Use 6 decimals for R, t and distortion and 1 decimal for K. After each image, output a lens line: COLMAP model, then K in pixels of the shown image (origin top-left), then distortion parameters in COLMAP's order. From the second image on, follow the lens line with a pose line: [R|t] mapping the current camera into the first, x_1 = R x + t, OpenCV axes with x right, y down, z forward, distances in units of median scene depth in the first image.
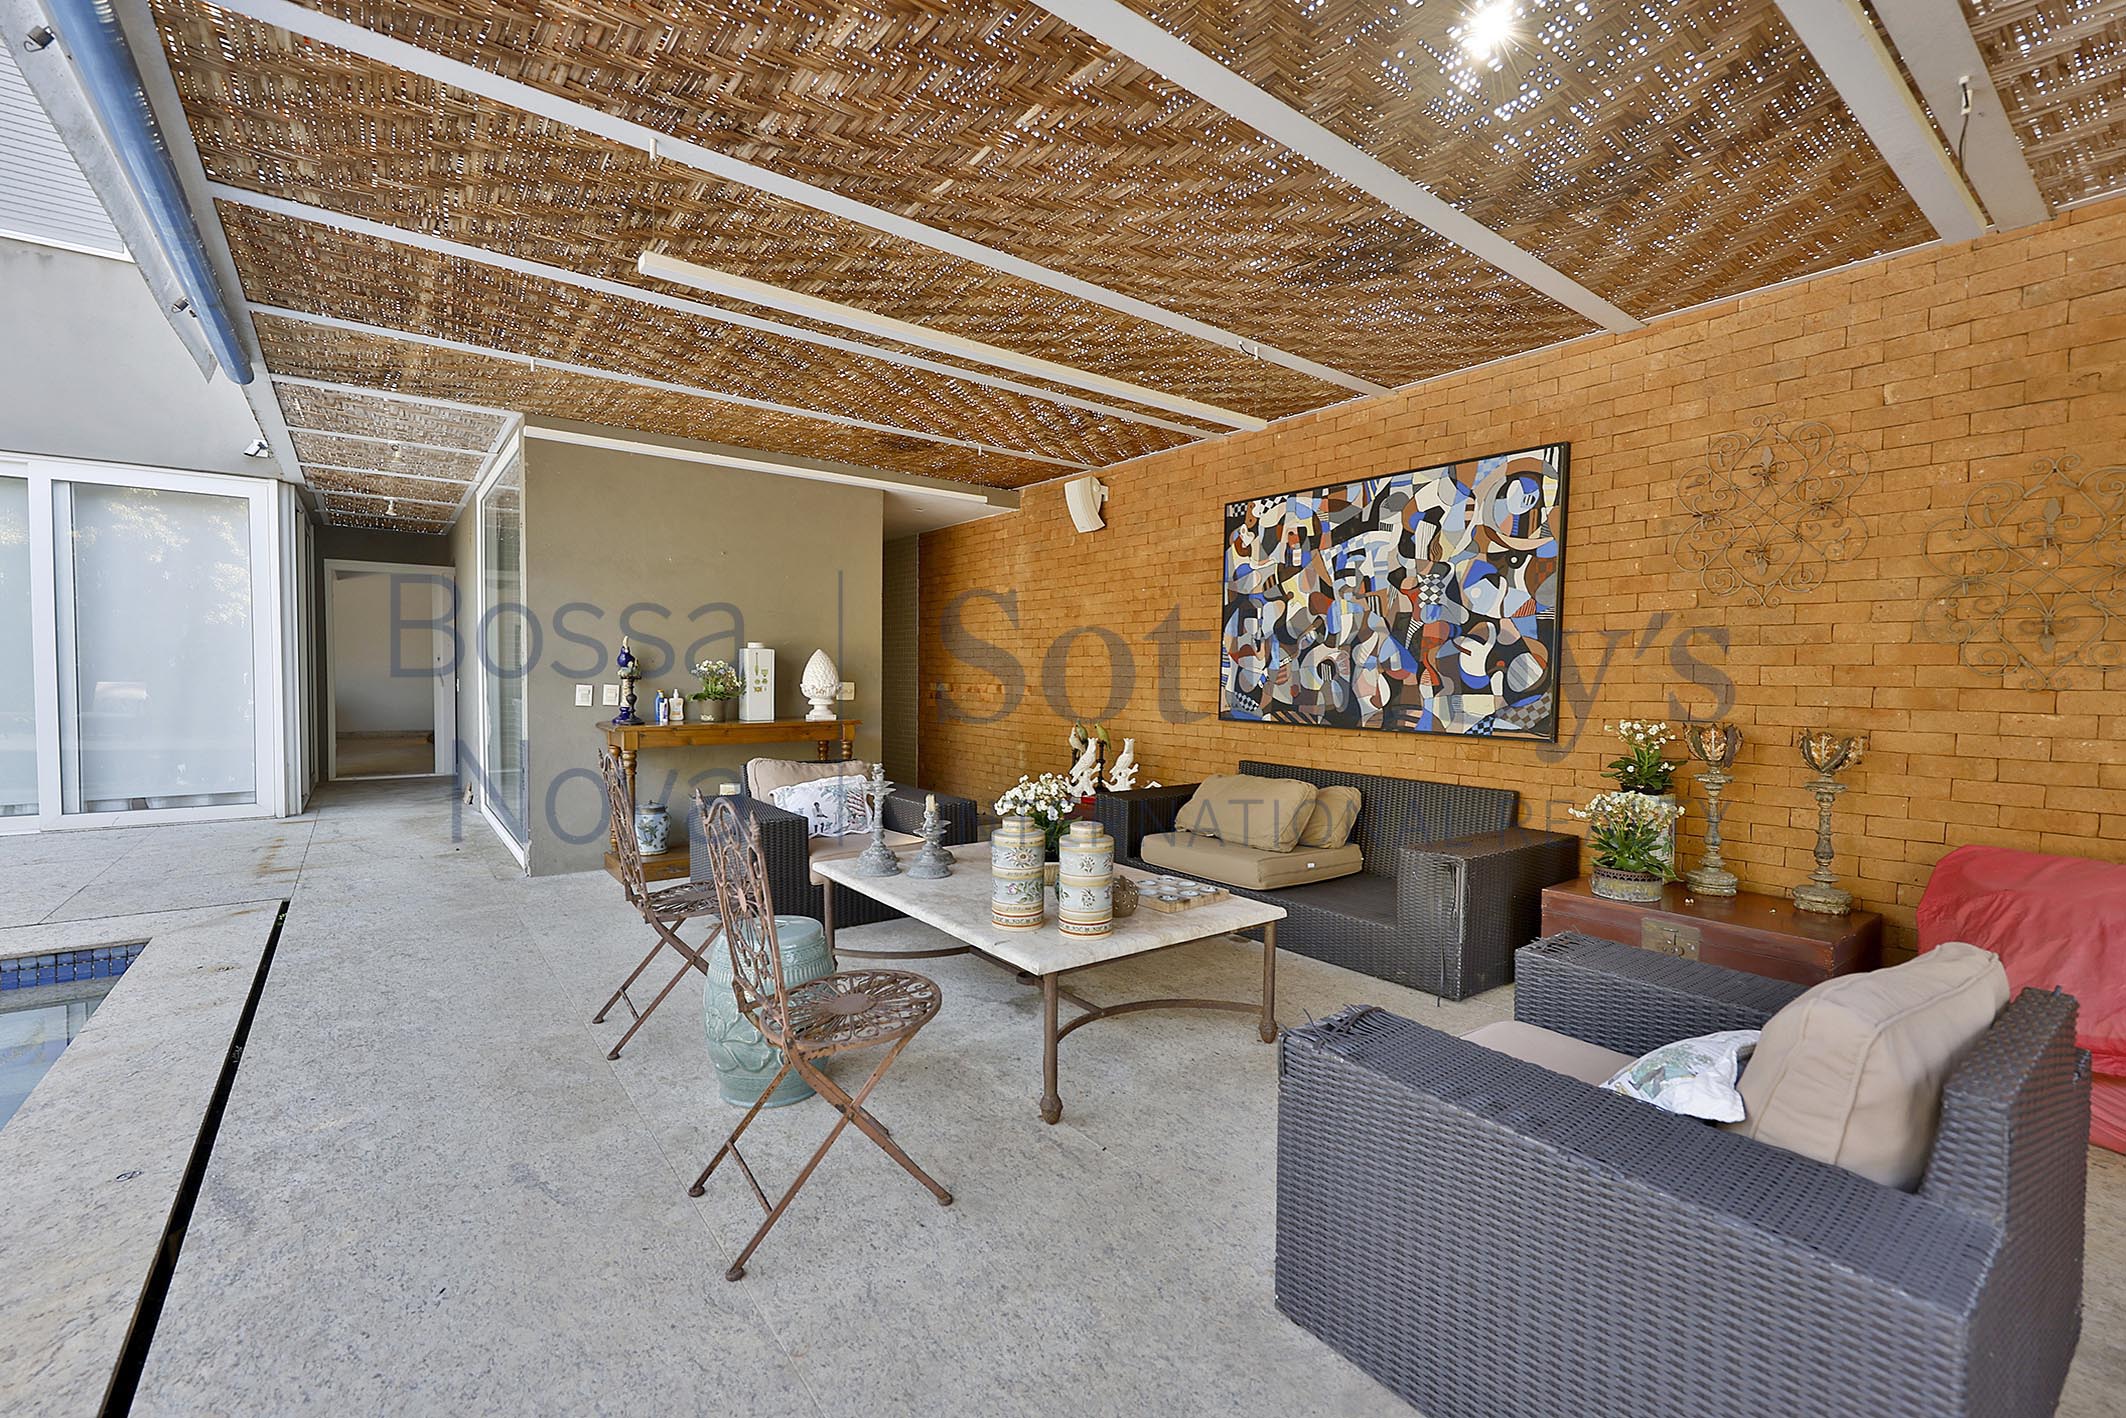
lens RADIAL K [[911.0, 0, 1054.2], [0, 911.0, 706.6], [0, 0, 1]] dist [0.001655, 0.001427]
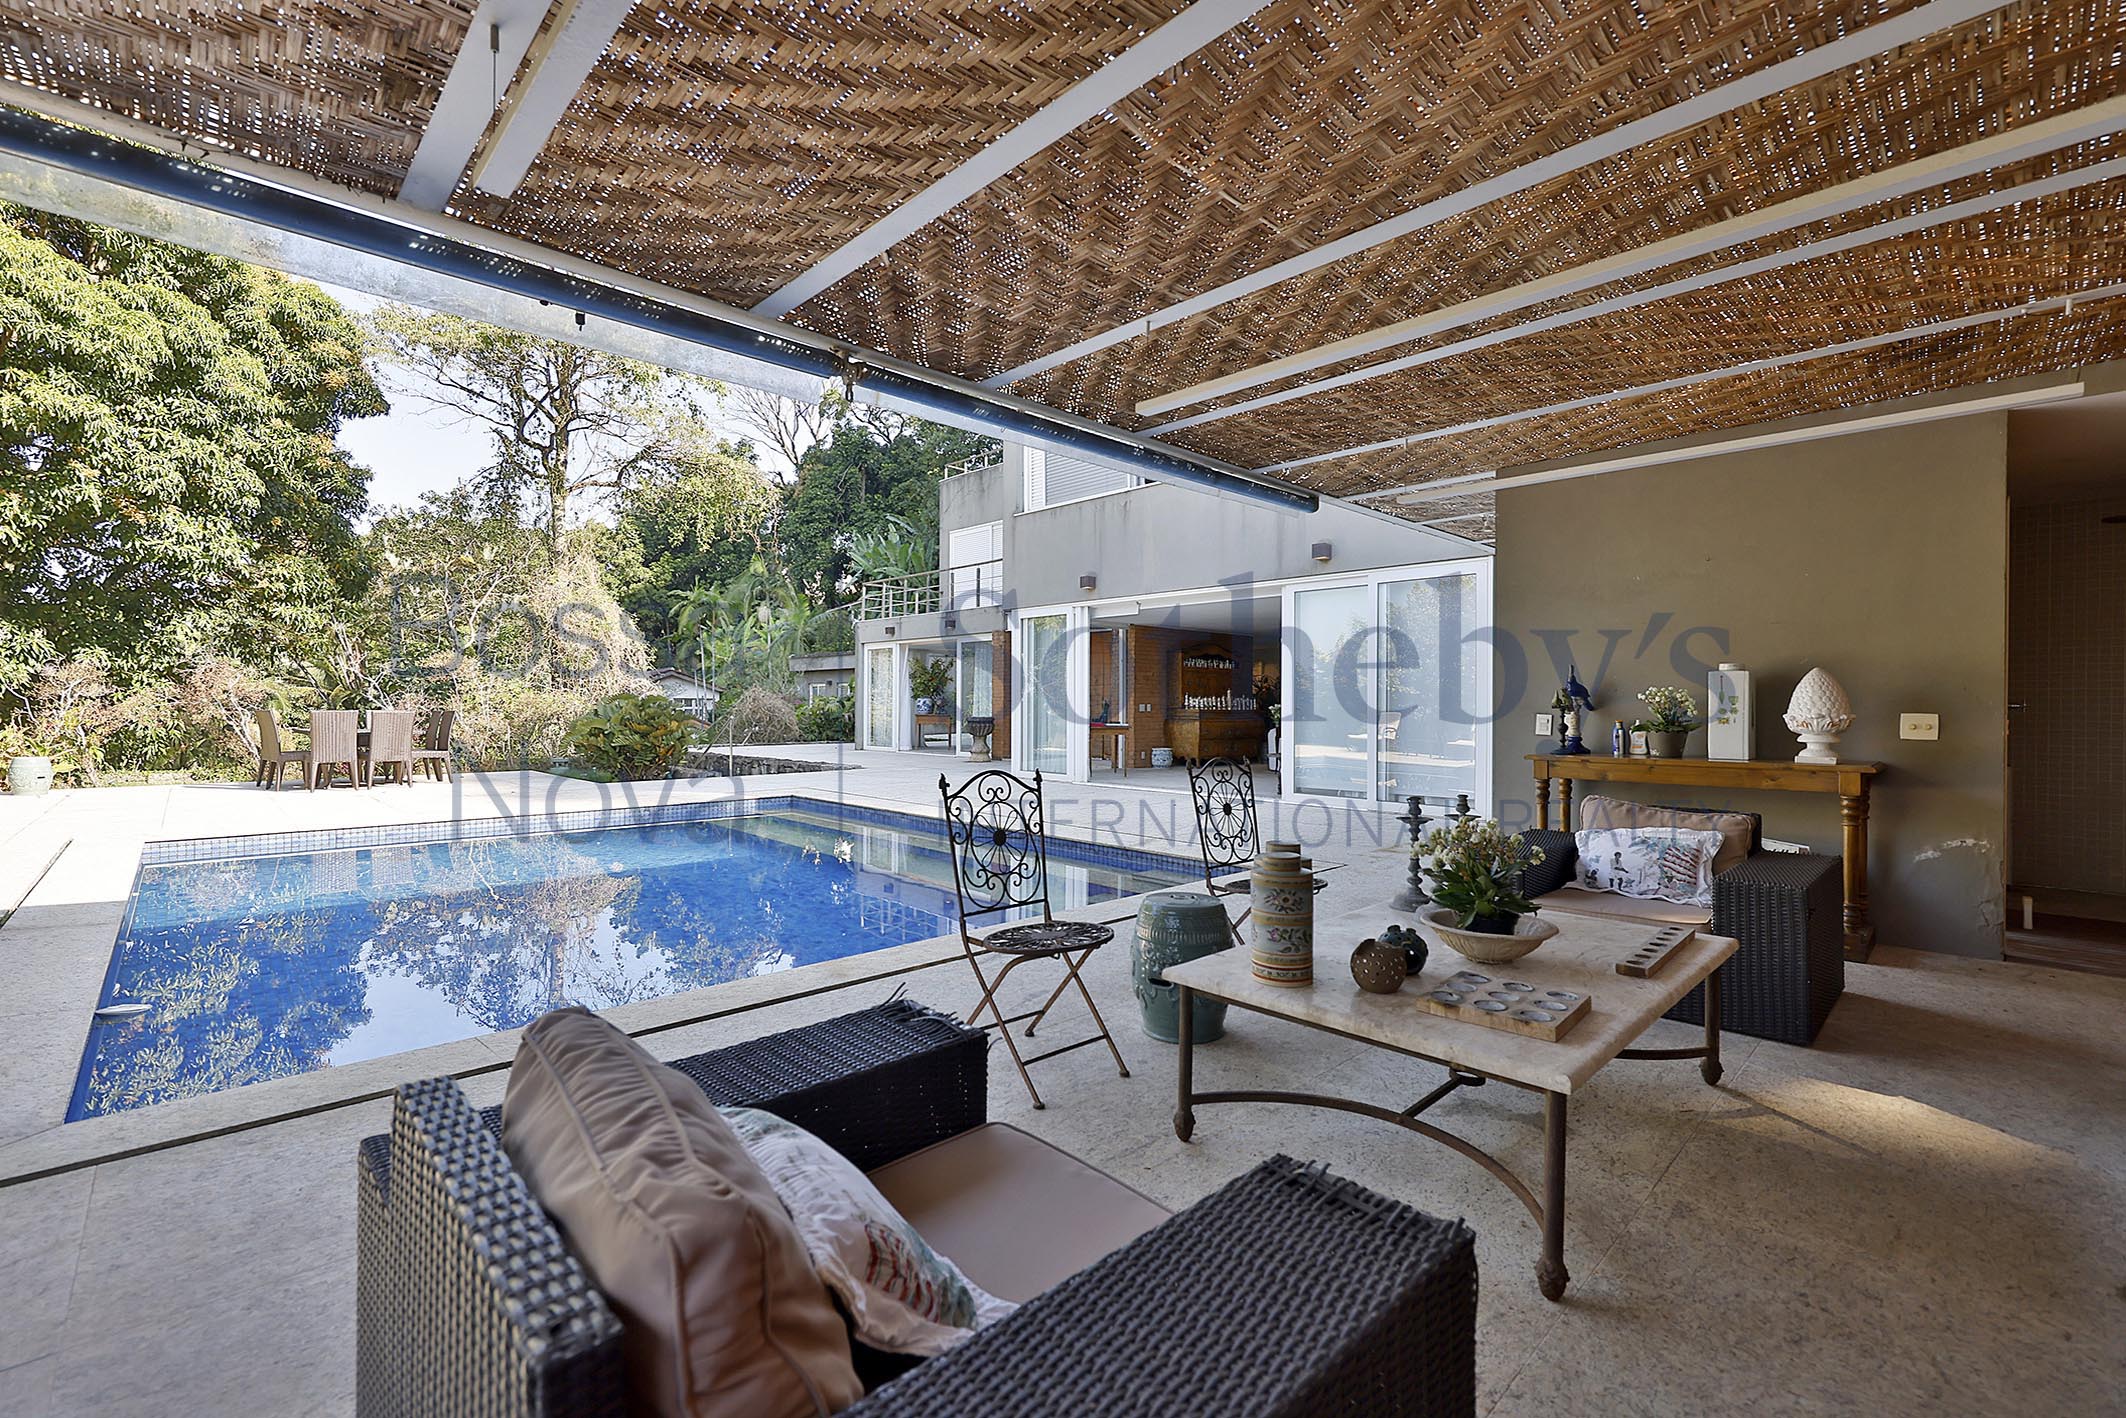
lens RADIAL K [[911.0, 0, 1055.7], [0, 911.0, 717.5], [0, 0, 1]] dist [0.001655, 0.001427]
pose [[0.118913, 0.002777, -0.992901, 0.487456], [-0.035618, 0.999364, -0.001470, 0.000513], [0.992266, 0.035540, 0.118936, 0.365894]]
